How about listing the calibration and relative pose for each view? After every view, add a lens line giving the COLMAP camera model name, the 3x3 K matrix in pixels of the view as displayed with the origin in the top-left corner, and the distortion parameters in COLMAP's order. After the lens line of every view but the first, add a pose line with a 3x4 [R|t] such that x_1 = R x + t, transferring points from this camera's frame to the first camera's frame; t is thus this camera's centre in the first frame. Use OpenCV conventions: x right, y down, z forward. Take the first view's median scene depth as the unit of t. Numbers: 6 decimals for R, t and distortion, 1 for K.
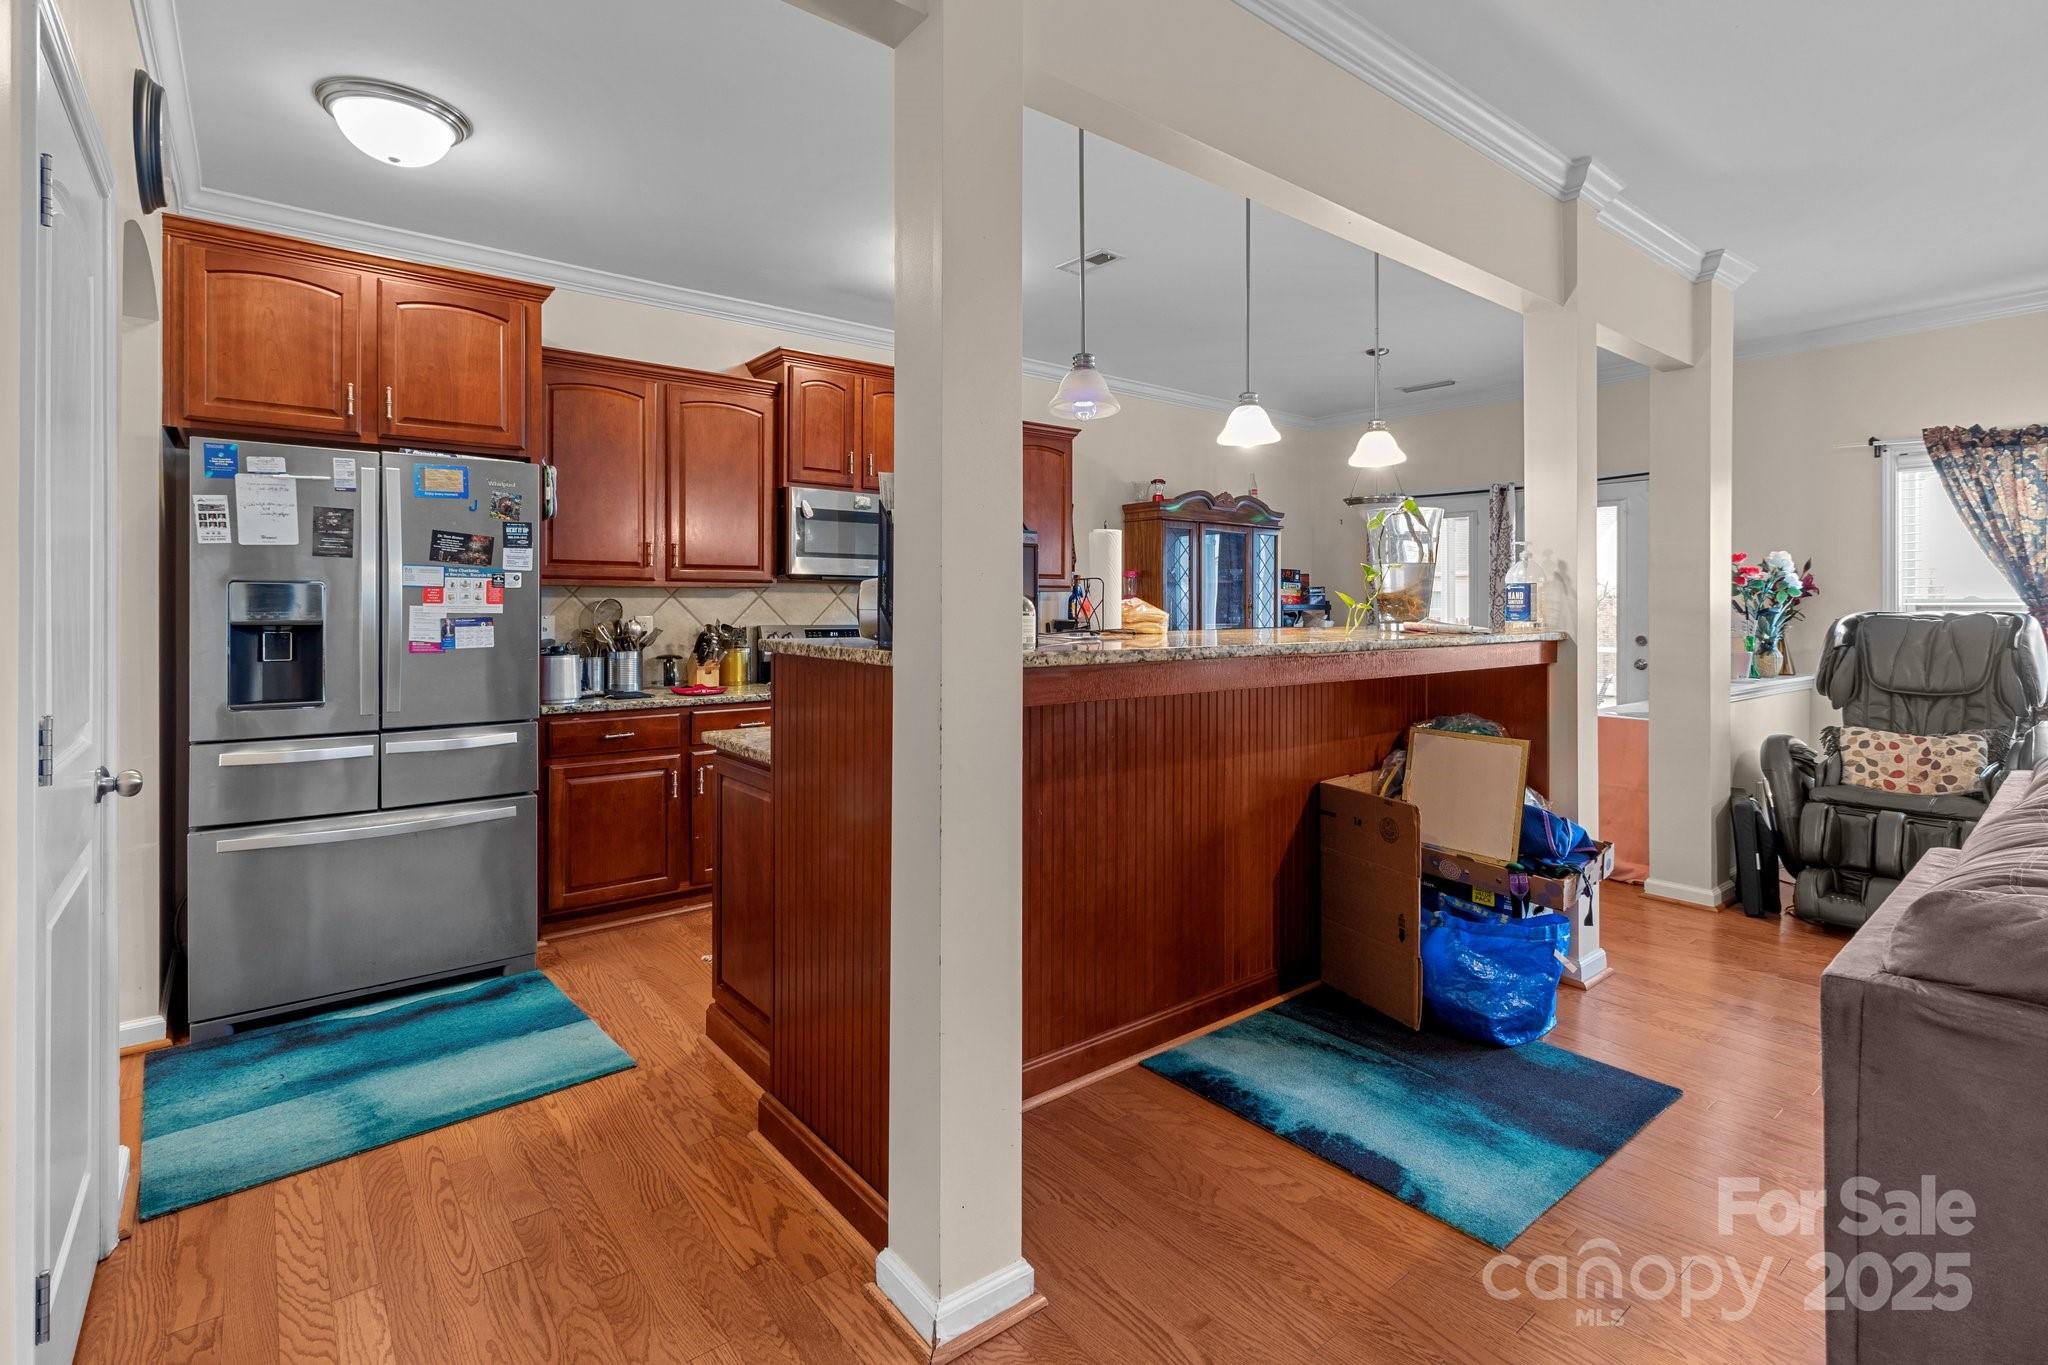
lens RADIAL K [[963.2, 0, 1036.4], [0, 963.2, 619.3], [0, 0, 1]] dist [0.000439, -0.000420]
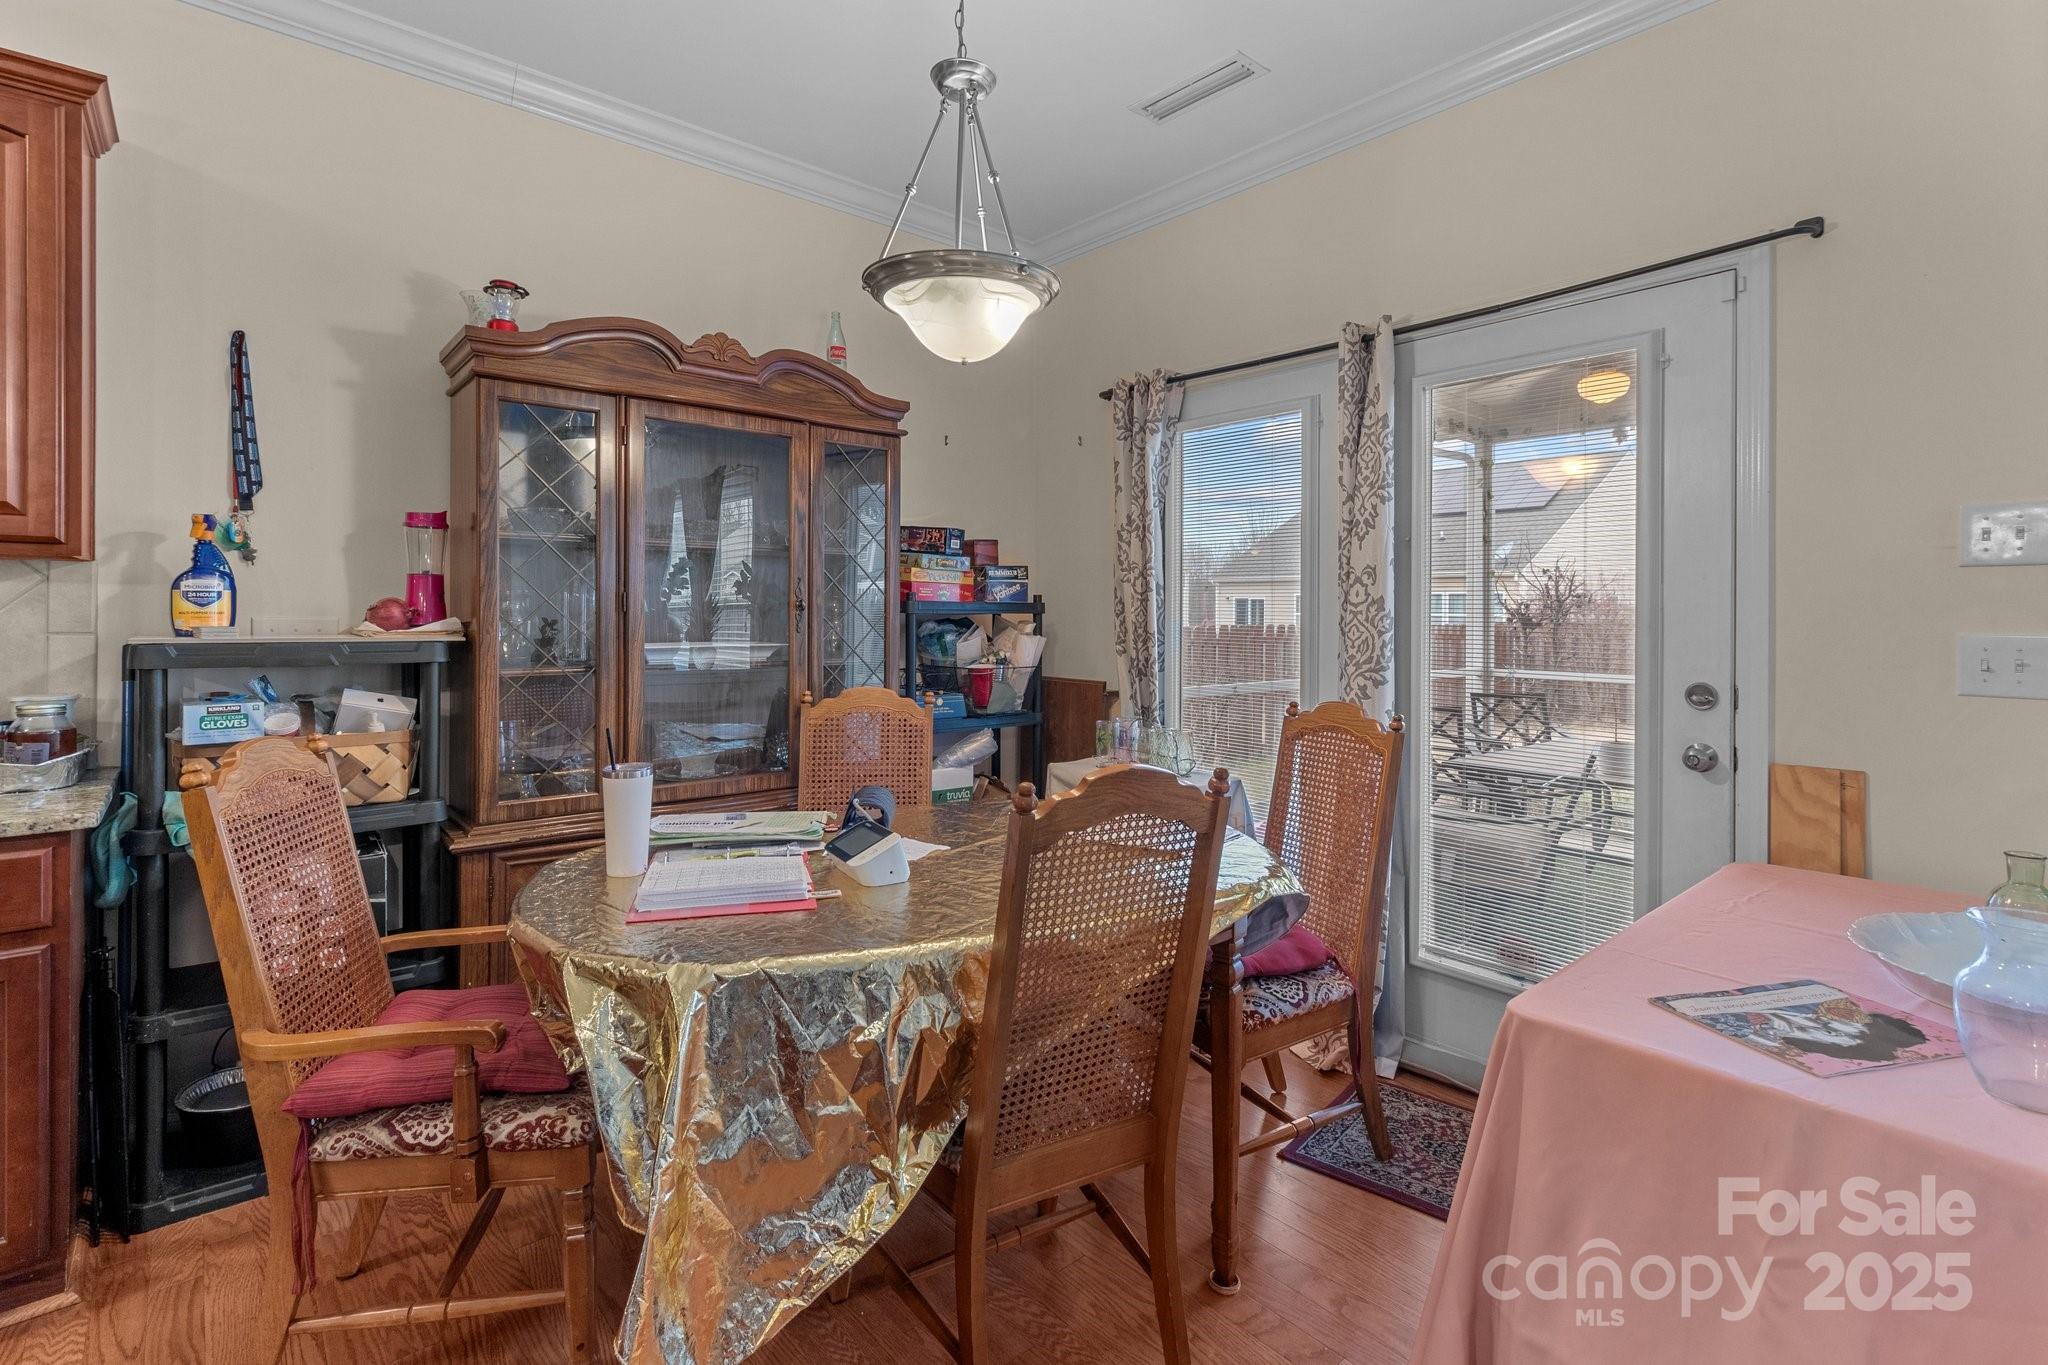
lens RADIAL K [[963.2, 0, 1031.3], [0, 963.2, 602.3], [0, 0, 1]] dist [0.000439, -0.000420]
pose [[0.999345, 0.004463, 0.035913, 0.457647], [-0.003618, 0.999716, -0.023541, -0.006557], [-0.036008, 0.023396, 0.999078, 0.825595]]
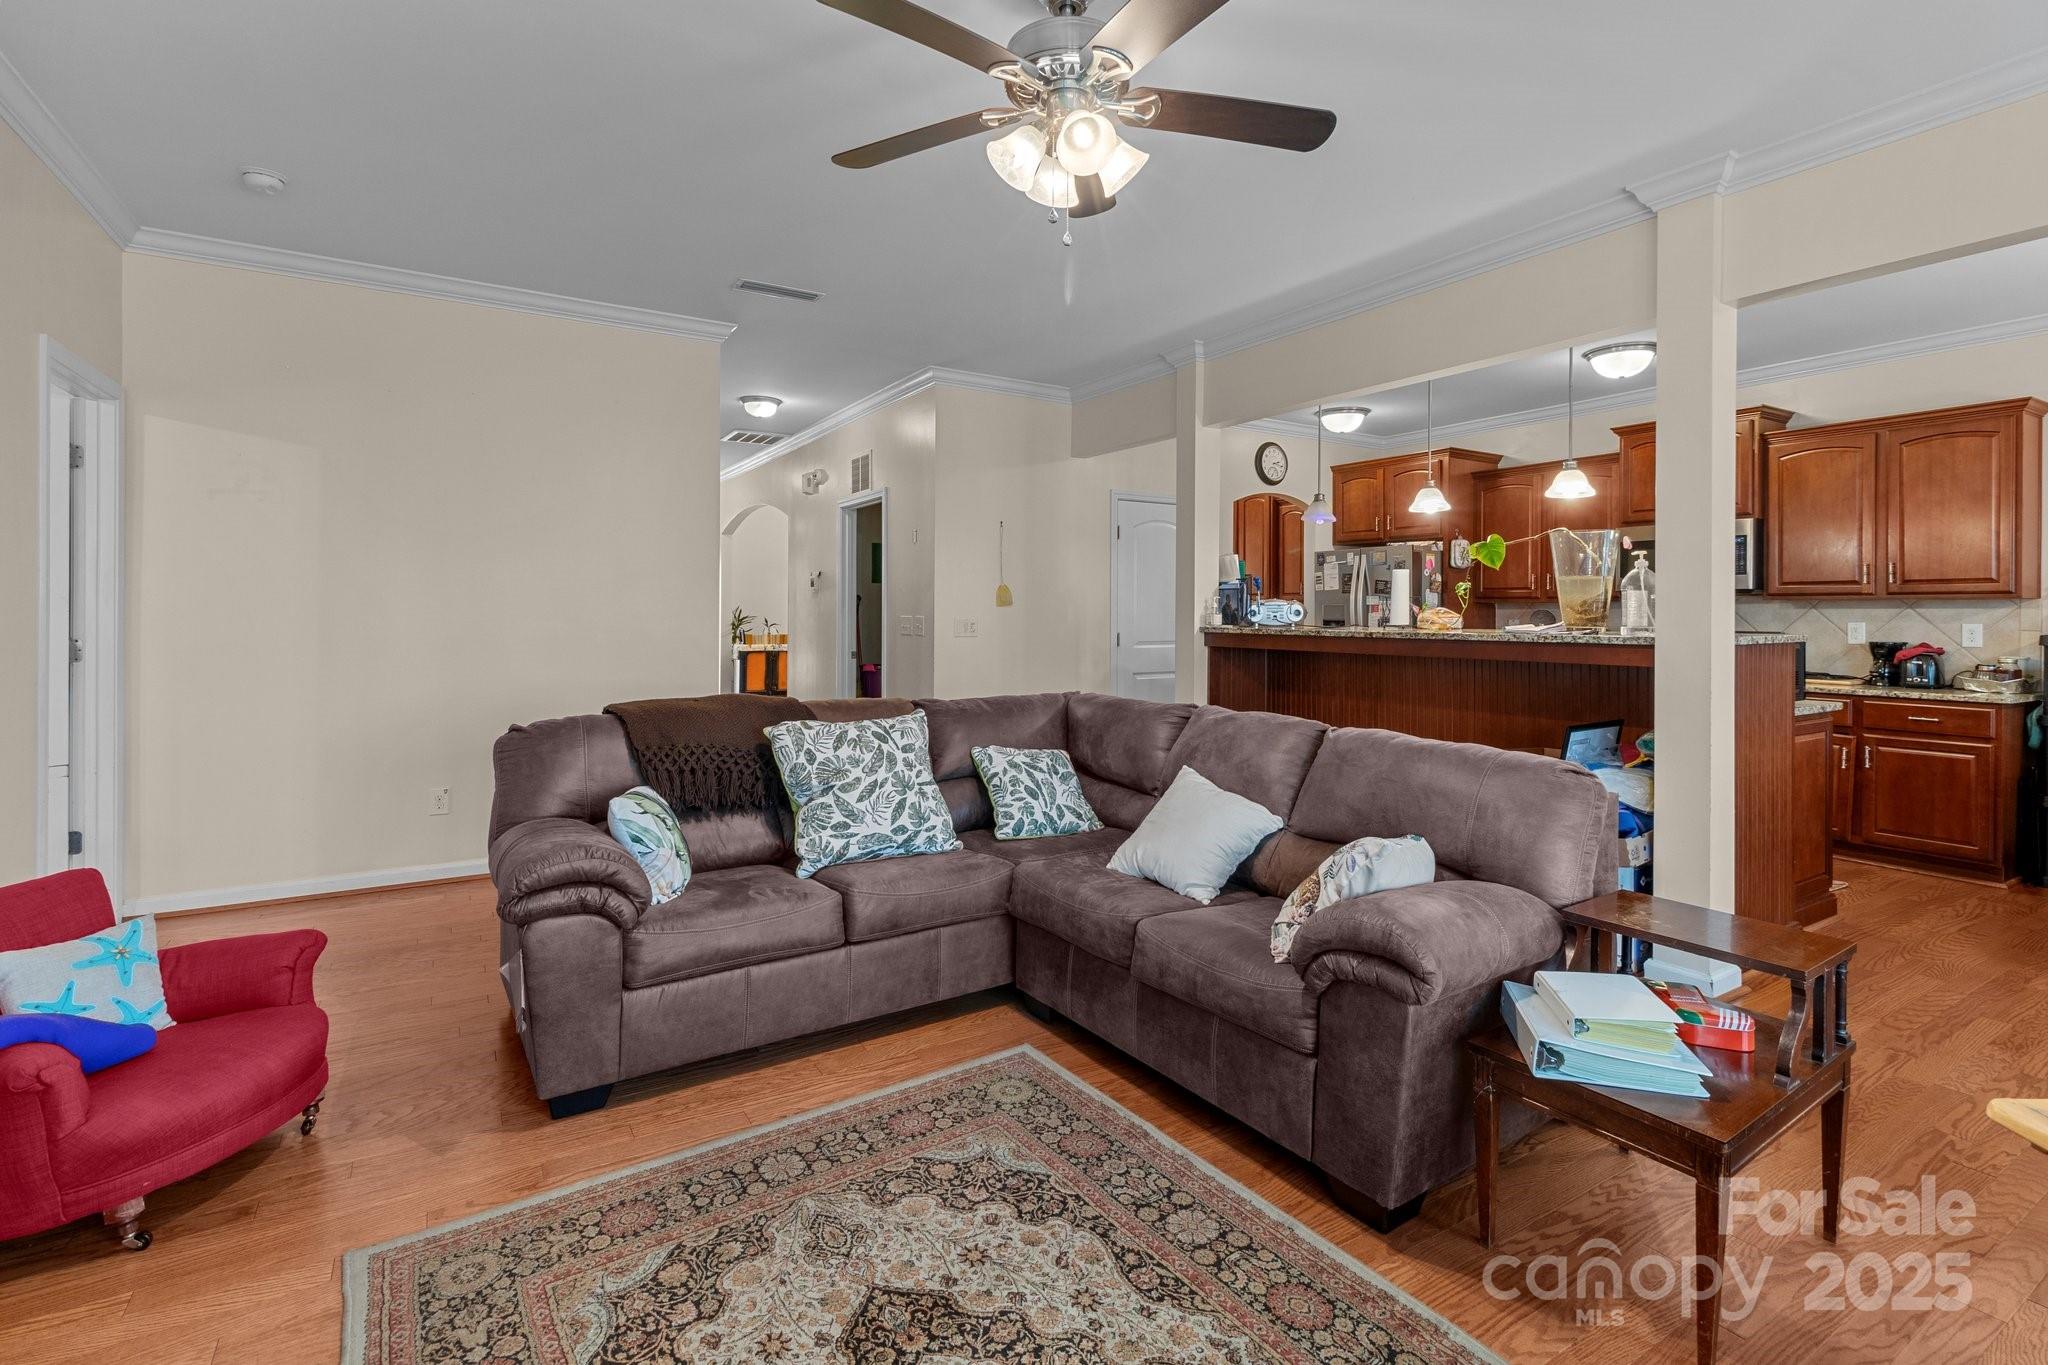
lens RADIAL K [[963.2, 0, 1048.9], [0, 963.2, 621.5], [0, 0, 1]] dist [0.000439, -0.000420]
pose [[-0.114979, 0.010011, -0.993317, 1.200830], [-0.019226, 0.999739, 0.012301, -0.003437], [0.993182, 0.020512, -0.114756, 0.349375]]
